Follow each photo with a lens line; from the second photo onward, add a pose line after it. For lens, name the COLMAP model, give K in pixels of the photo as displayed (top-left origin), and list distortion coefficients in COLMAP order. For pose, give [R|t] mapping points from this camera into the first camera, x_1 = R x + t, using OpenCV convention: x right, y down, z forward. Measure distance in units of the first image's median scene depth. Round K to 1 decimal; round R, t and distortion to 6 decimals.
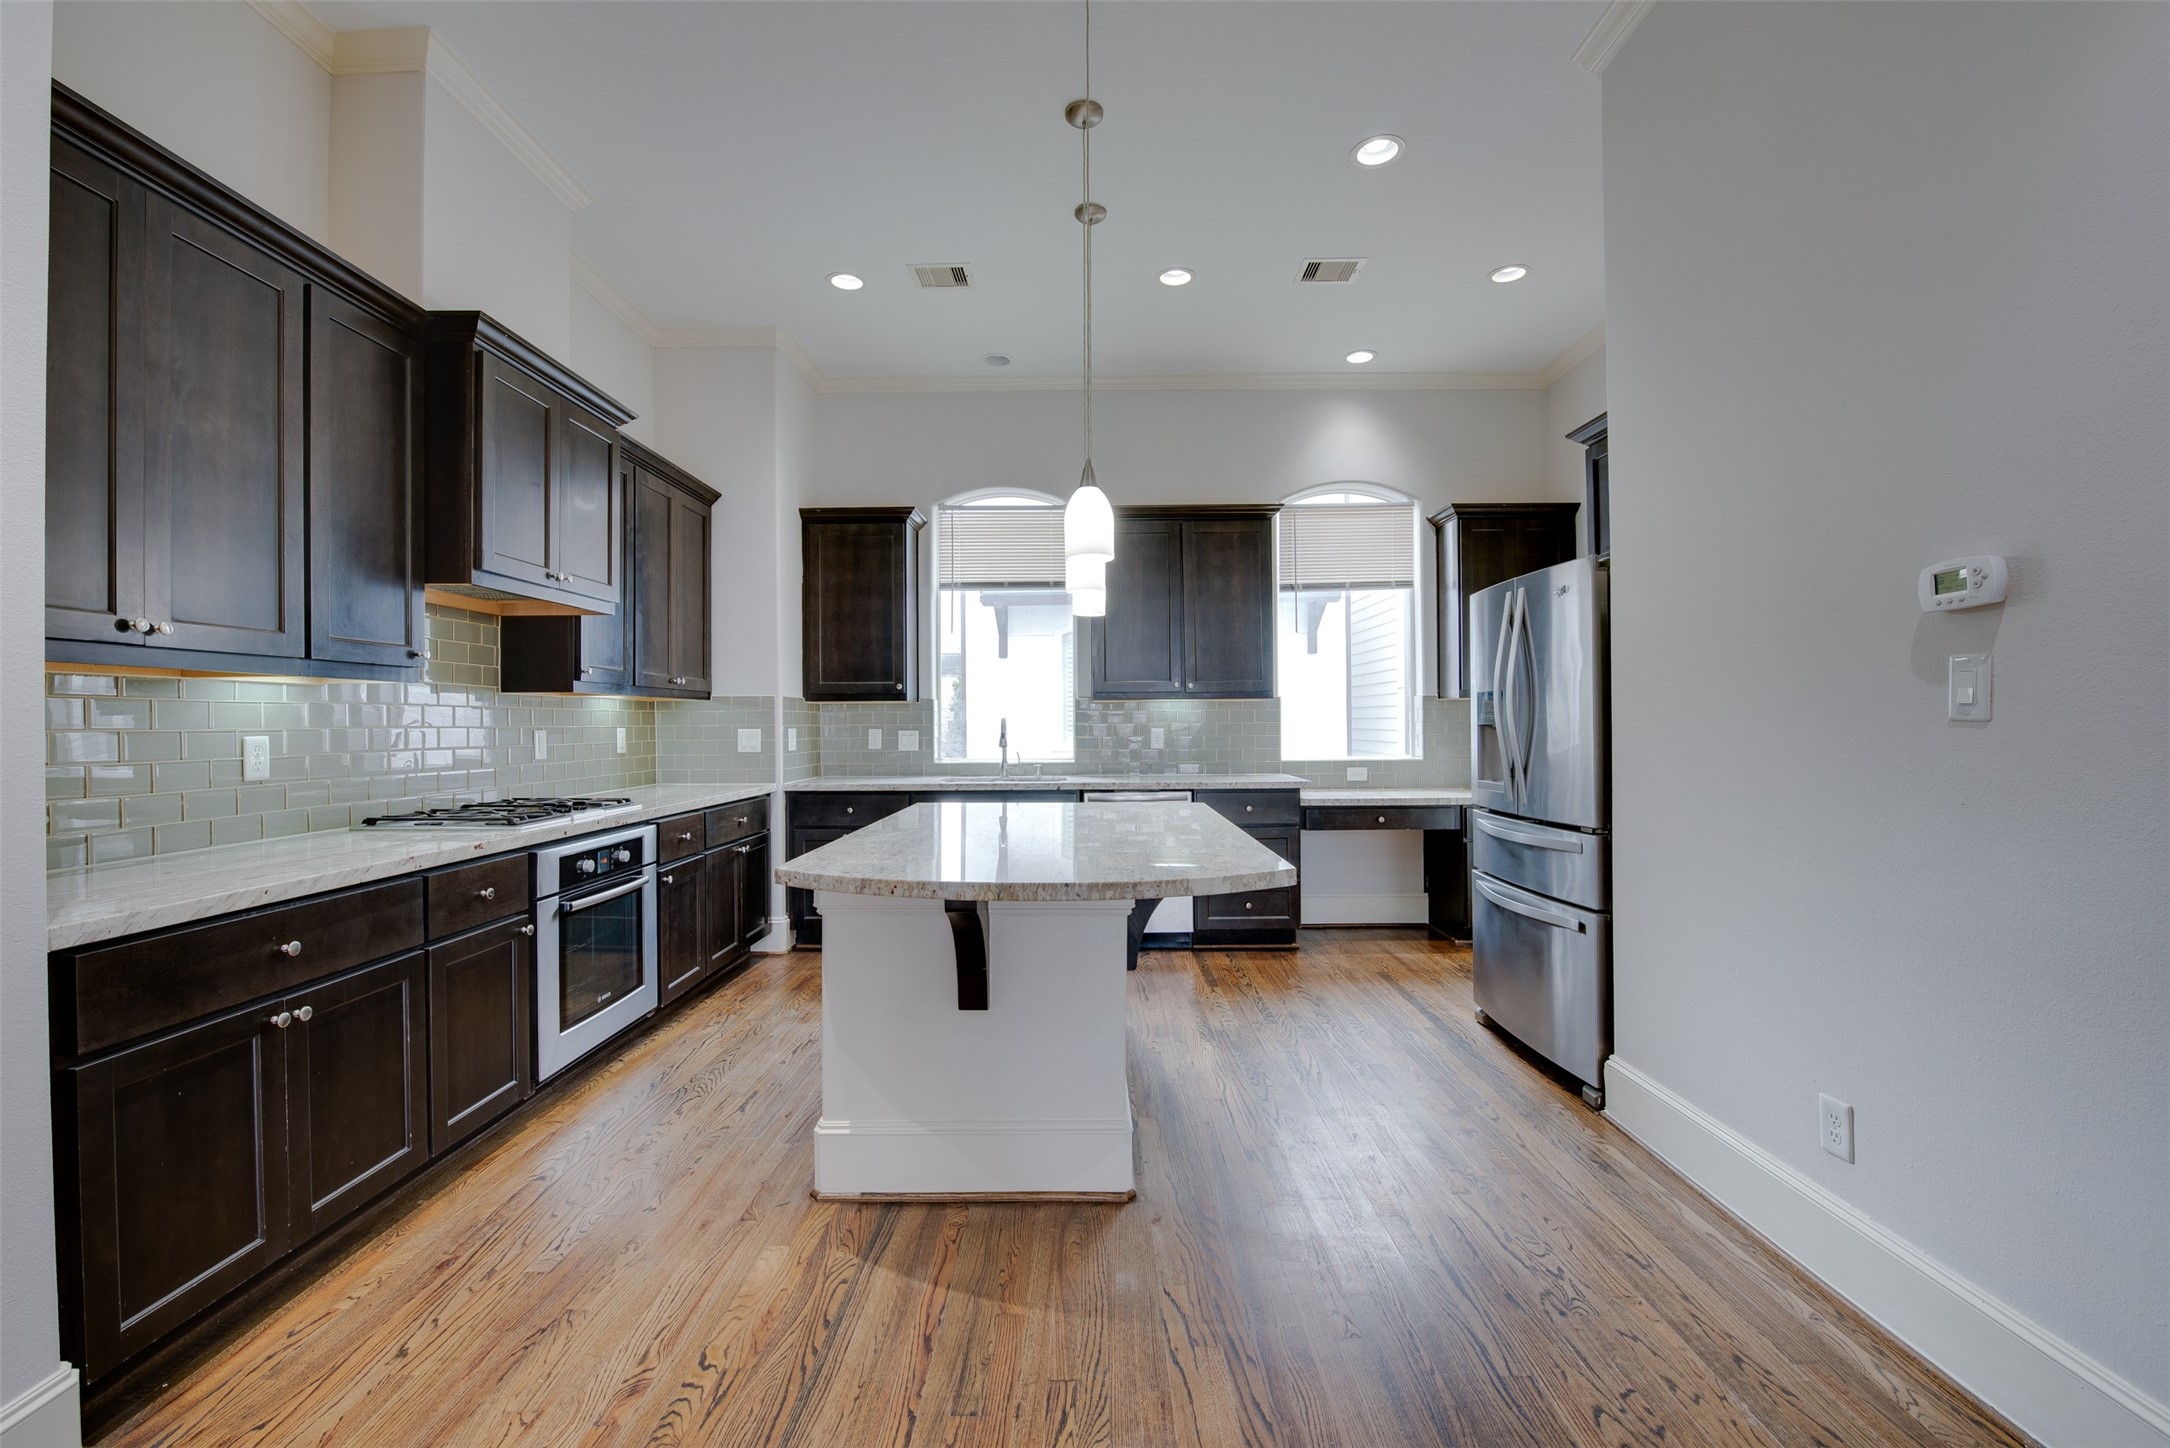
lens RADIAL K [[852.5, 0, 1077.0], [0, 852.5, 726.4], [0, 0, 1]] dist [-0.019714, 0.000214]
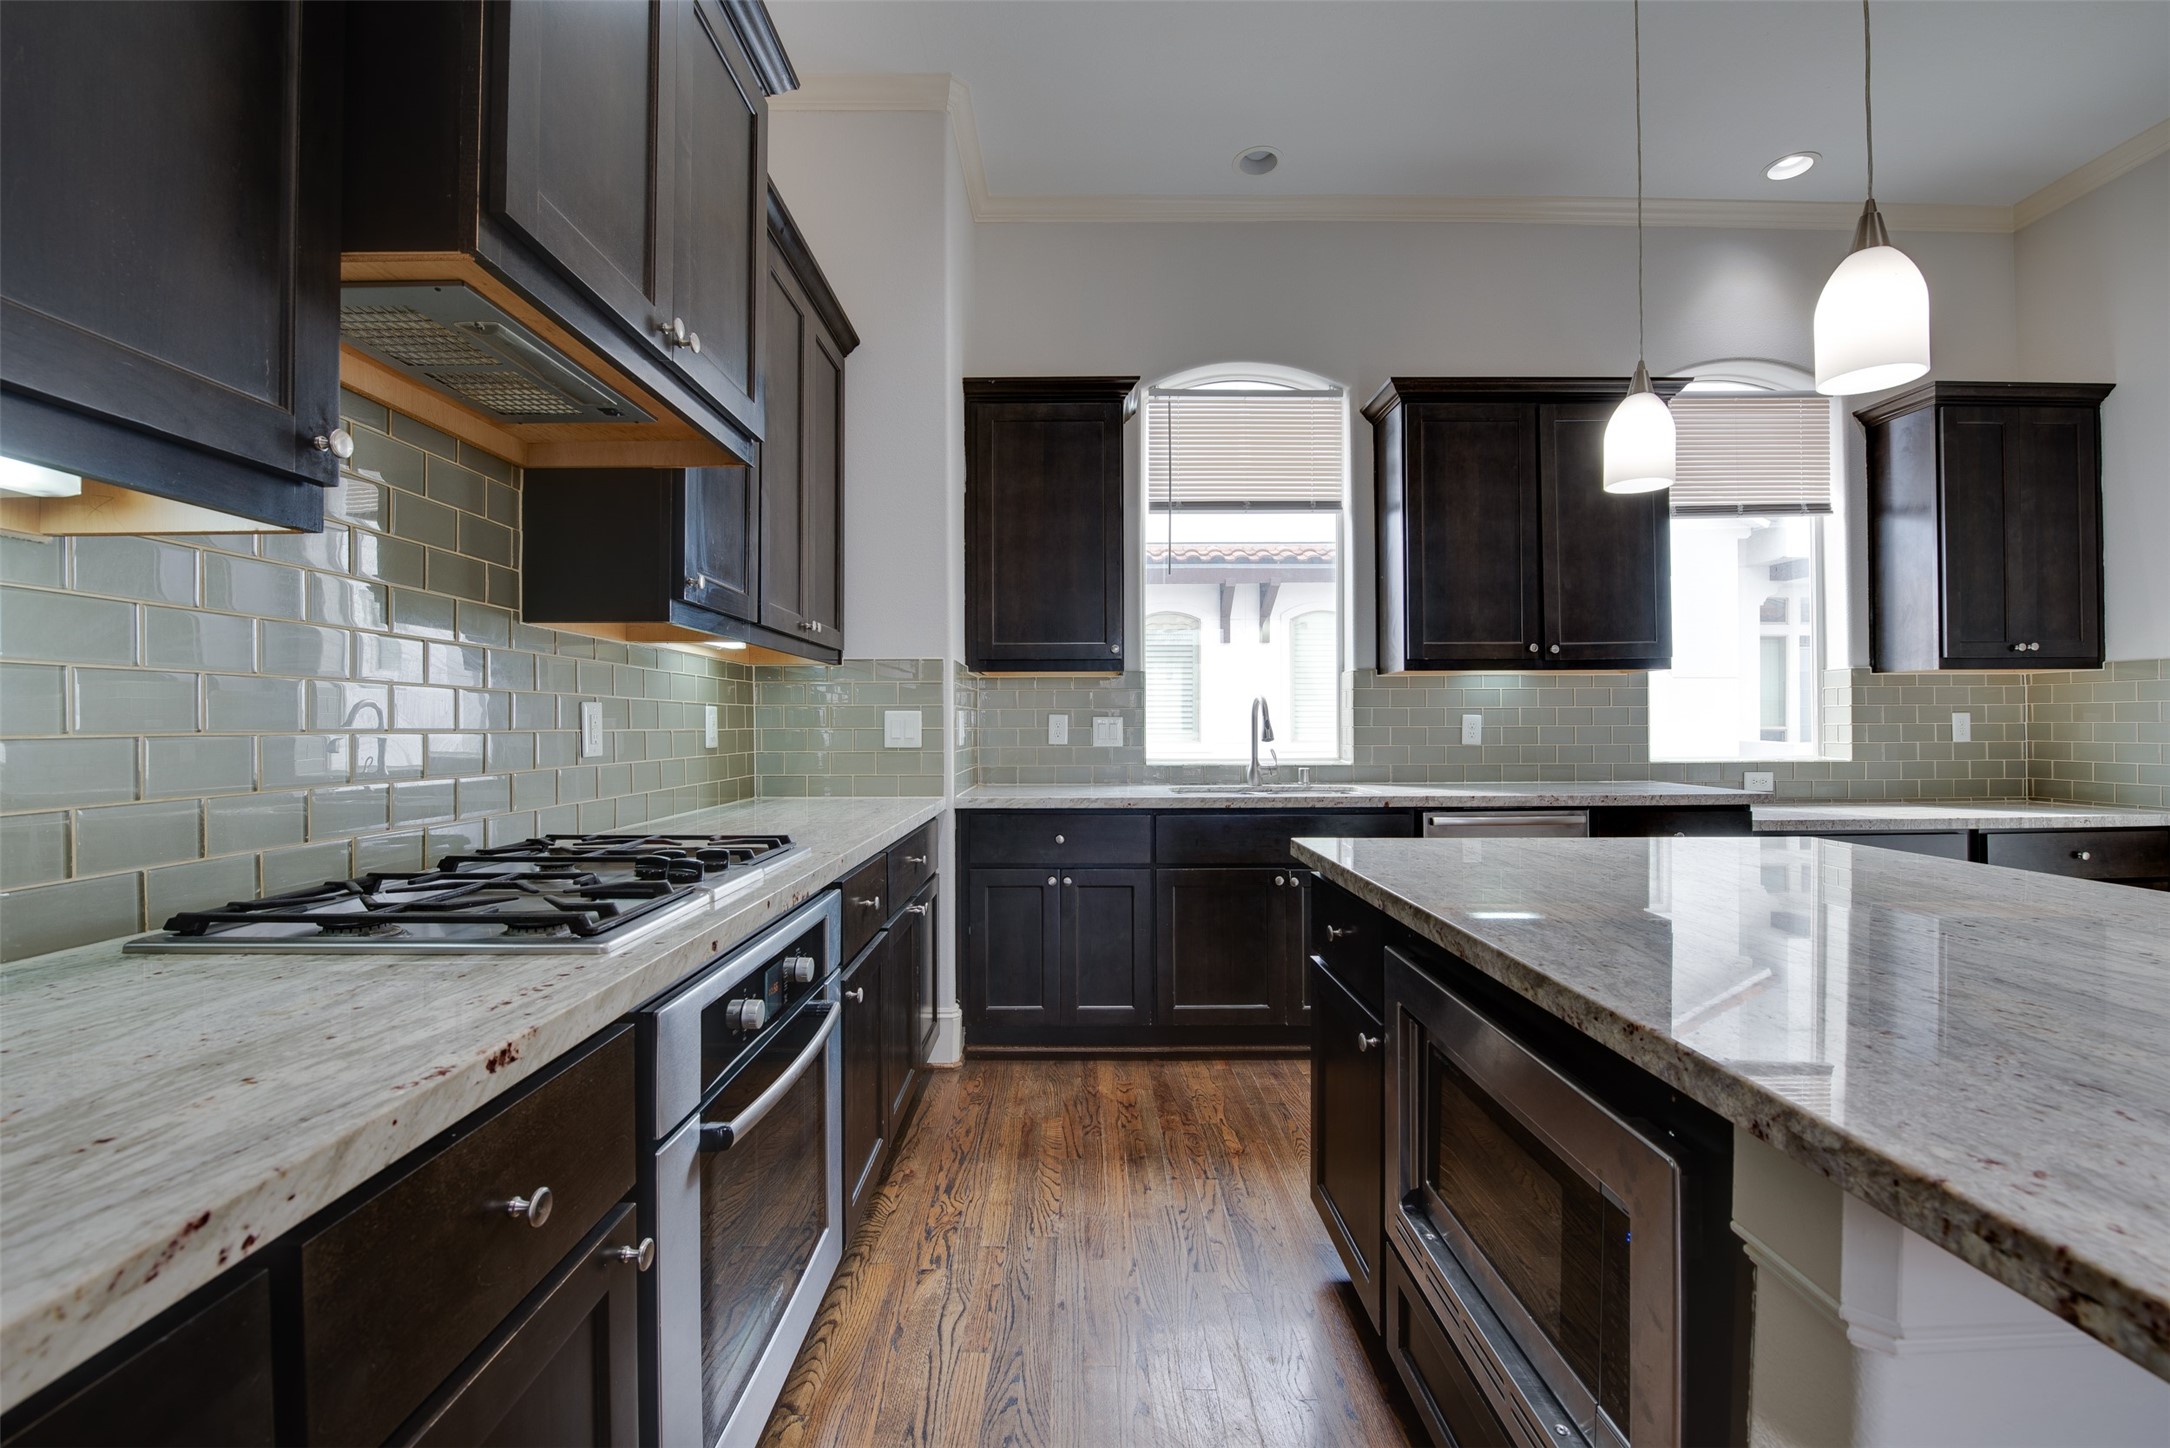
lens RADIAL K [[869.0, 0, 1085.0], [0, 869.0, 724.0], [0, 0, 1]] dist [-0.019722, -0.000447]
pose [[0.999931, 0.001117, 0.011705, -0.272657], [-0.001058, 0.999987, -0.004968, 0.016772], [-0.011711, 0.004955, 0.999919, 0.373779]]
